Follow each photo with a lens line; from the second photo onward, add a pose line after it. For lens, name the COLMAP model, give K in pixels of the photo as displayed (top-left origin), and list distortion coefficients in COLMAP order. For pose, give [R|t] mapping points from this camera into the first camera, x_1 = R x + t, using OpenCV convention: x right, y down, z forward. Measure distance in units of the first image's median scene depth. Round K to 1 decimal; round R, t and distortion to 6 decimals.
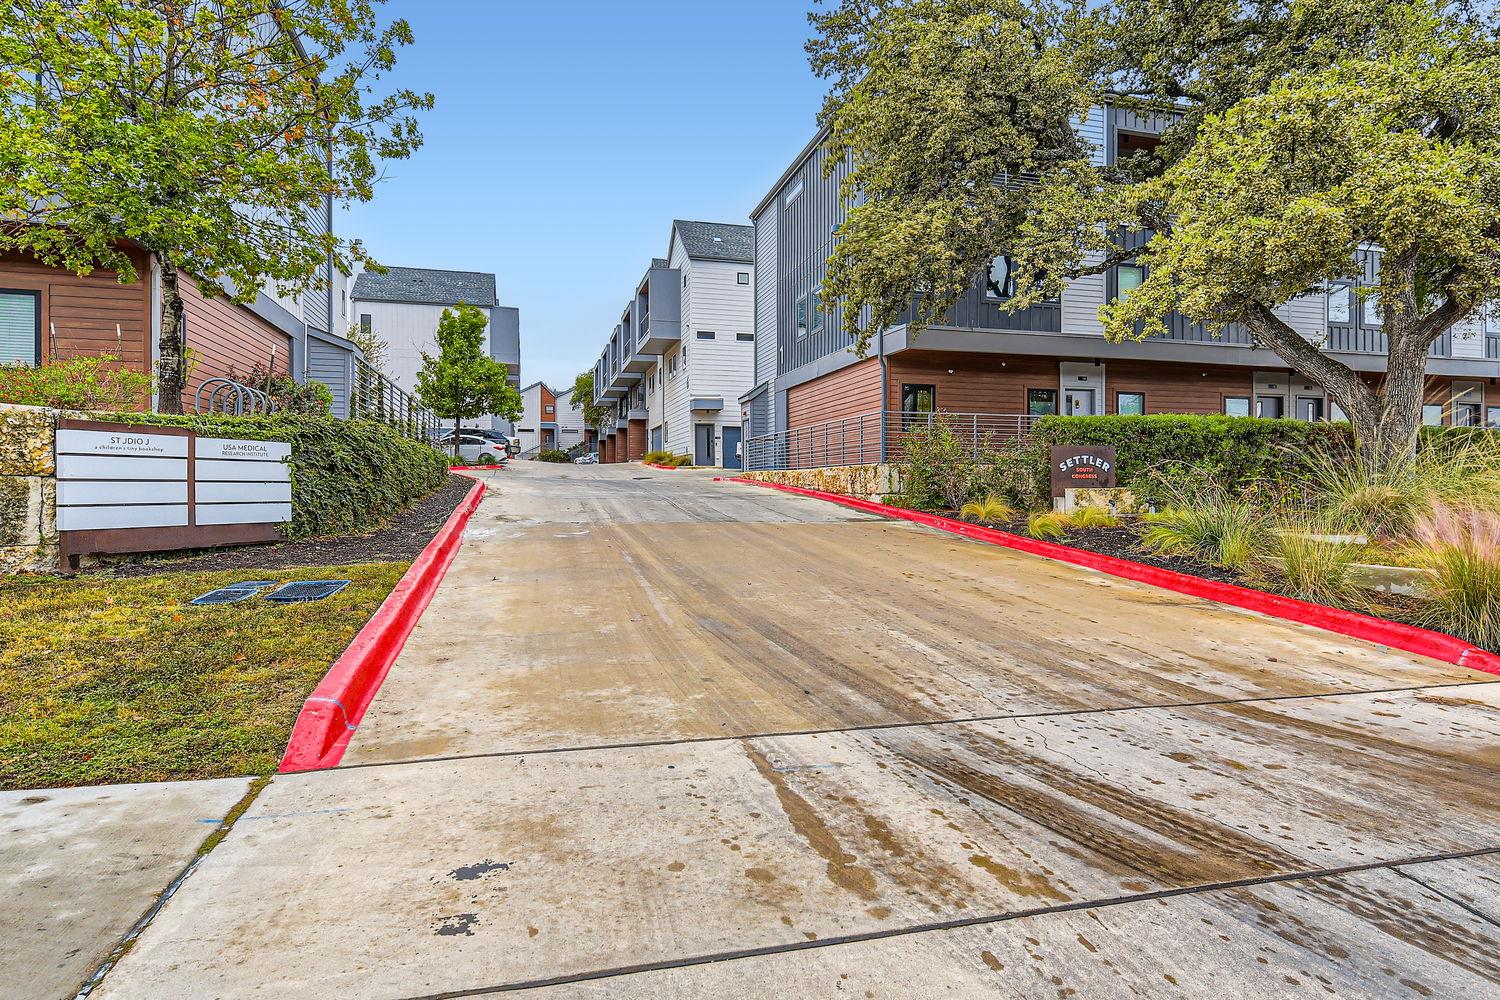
lens RADIAL K [[782.5, 0, 773.5], [0, 782.5, 492.7], [0, 0, 1]] dist [-0.000983, -0.000004]
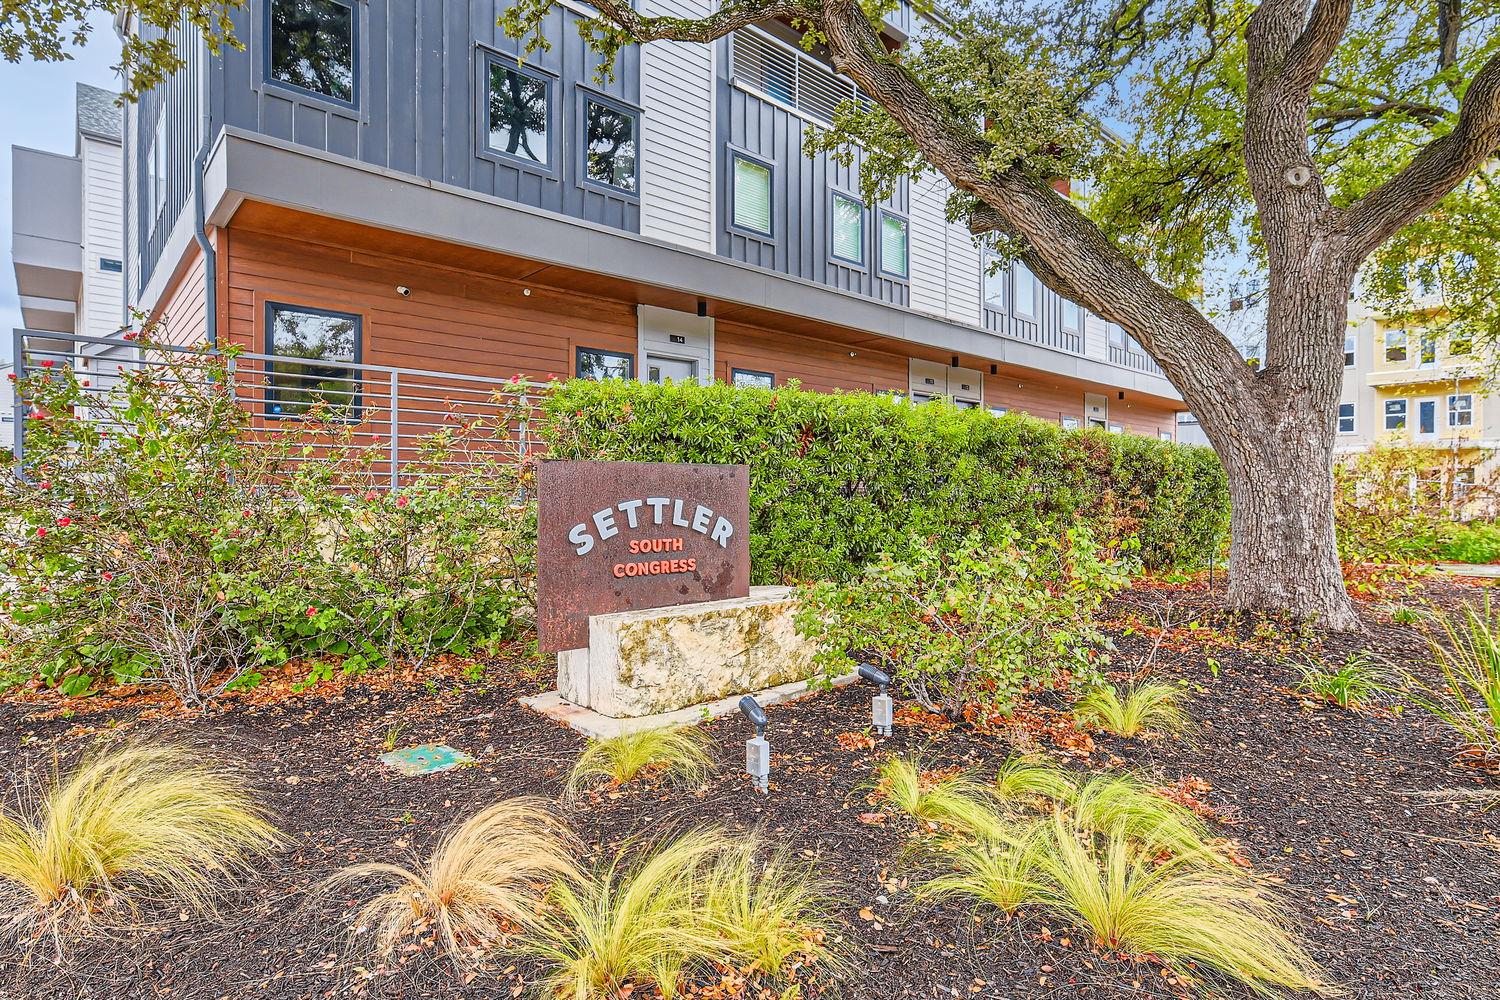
lens RADIAL K [[746.1, 0, 750.0], [0, 746.1, 500.0], [0, 0, 1]] dist [-0.021533, 0.022690]
pose [[0.899210, -0.002025, 0.437512, 0.281849], [0.002101, 0.999998, 0.000310, -0.042565], [-0.437512, 0.000640, 0.899212, 0.674256]]
